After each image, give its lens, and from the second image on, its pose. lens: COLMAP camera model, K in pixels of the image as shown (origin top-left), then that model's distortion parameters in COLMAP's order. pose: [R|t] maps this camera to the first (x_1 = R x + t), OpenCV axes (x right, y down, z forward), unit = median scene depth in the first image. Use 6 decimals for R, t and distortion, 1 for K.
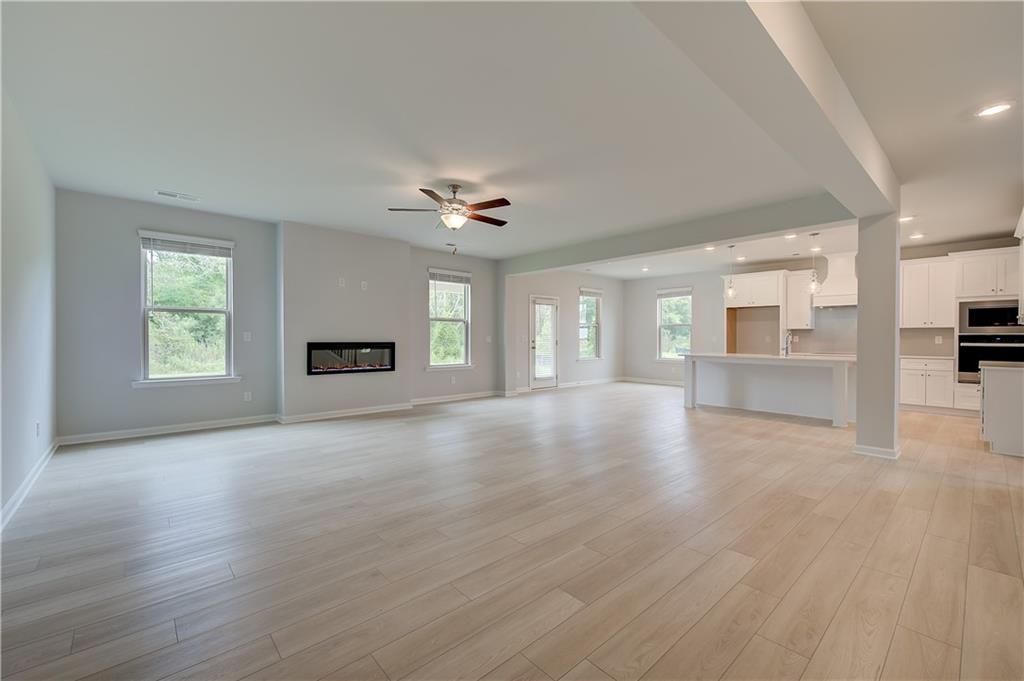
lens RADIAL K [[412.6, 0, 514.1], [0, 412.6, 339.4], [0, 0, 1]] dist [0.004046, -0.002109]
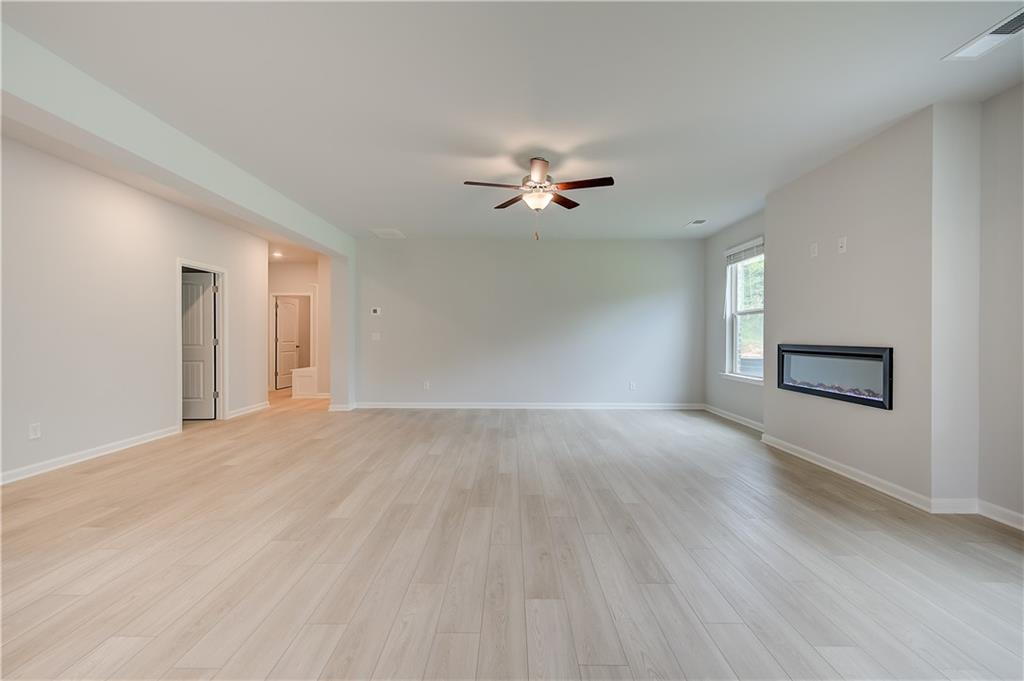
lens RADIAL K [[412.6, 0, 505.0], [0, 412.6, 344.5], [0, 0, 1]] dist [0.004046, -0.002109]
pose [[-0.657723, 0.013568, -0.753138, 0.314843], [-0.003631, 0.999769, 0.021181, -0.005189], [0.753251, 0.016666, -0.657522, 0.875362]]
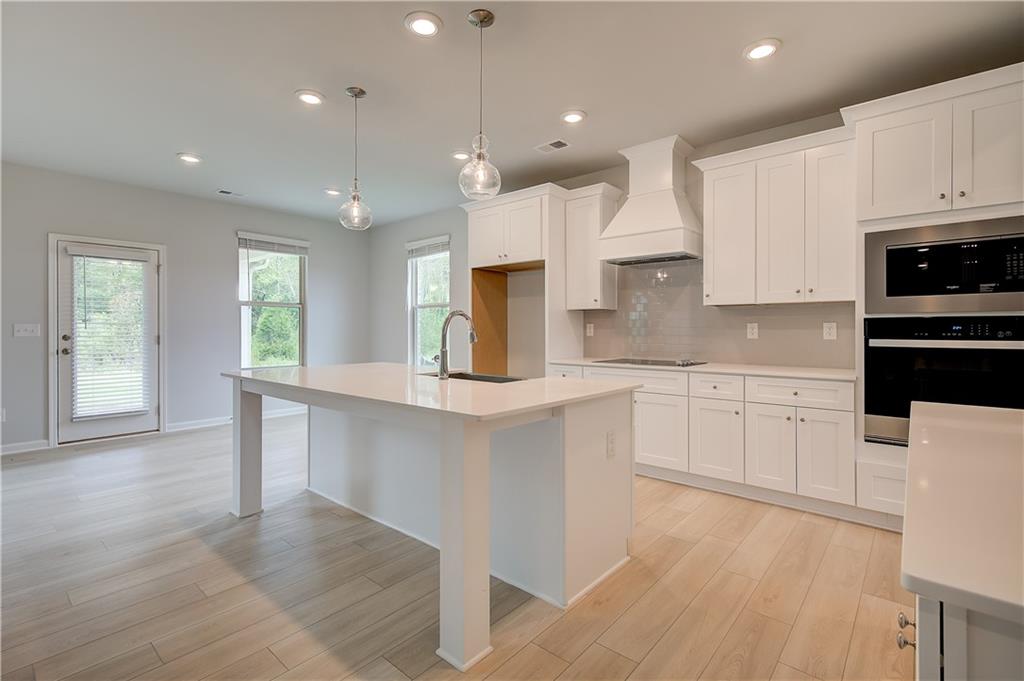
lens RADIAL K [[468.6, 0, 519.0], [0, 468.6, 328.6], [0, 0, 1]] dist [0.014470, -0.000723]
pose [[0.990256, -0.002887, 0.139230, 0.572209], [0.003785, 0.999974, -0.006191, 0.000136], [-0.139209, 0.006658, 0.990241, 0.500964]]
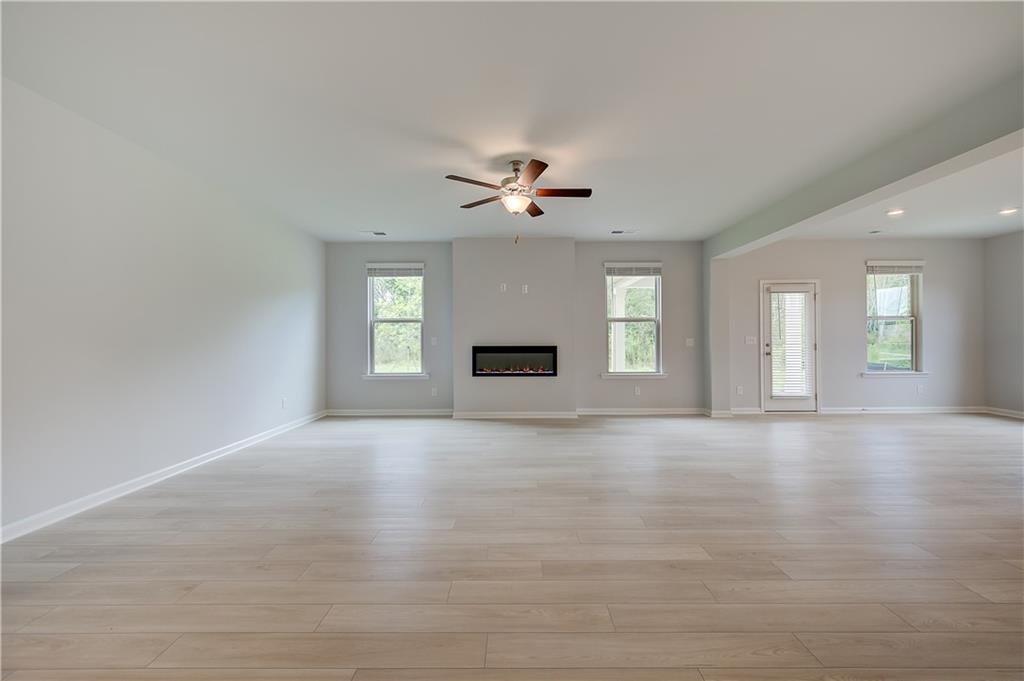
lens RADIAL K [[412.6, 0, 519.1], [0, 412.6, 339.7], [0, 0, 1]] dist [0.004046, -0.002109]
pose [[0.750198, -0.008905, -0.661154, 0.240502], [0.004487, 0.999955, -0.008377, -0.000216], [0.661198, 0.003318, 0.750204, 0.211380]]
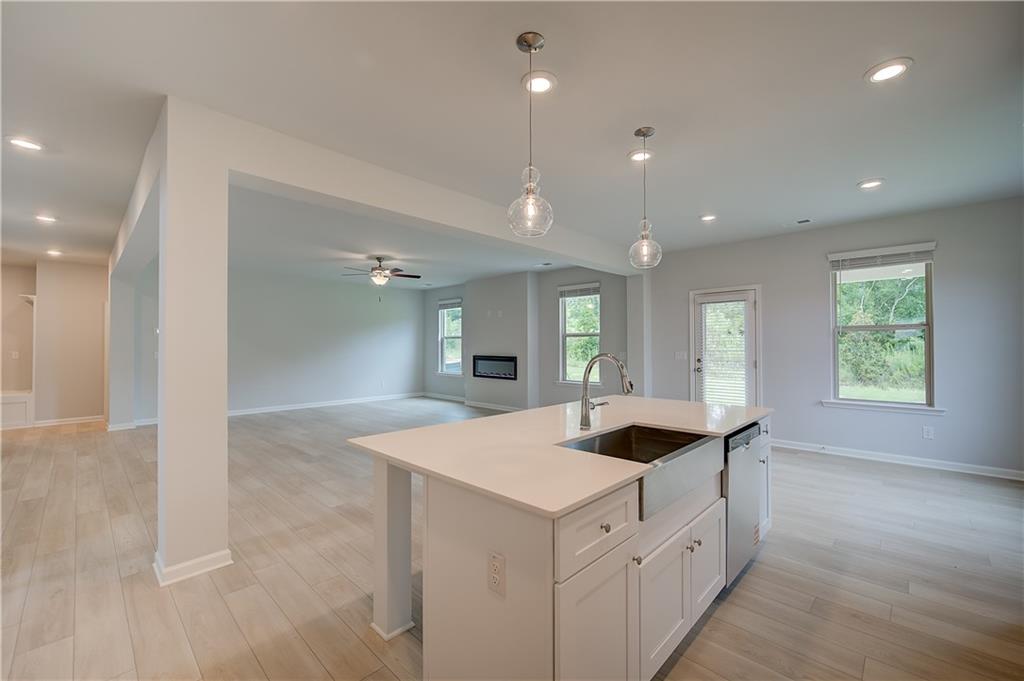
lens RADIAL K [[412.6, 0, 504.5], [0, 412.6, 348.8], [0, 0, 1]] dist [0.004046, -0.002109]
pose [[0.084968, -0.007119, -0.996358, 0.831956], [-0.014522, 0.999859, -0.008383, -0.004810], [0.996278, 0.015181, 0.084853, 0.770283]]
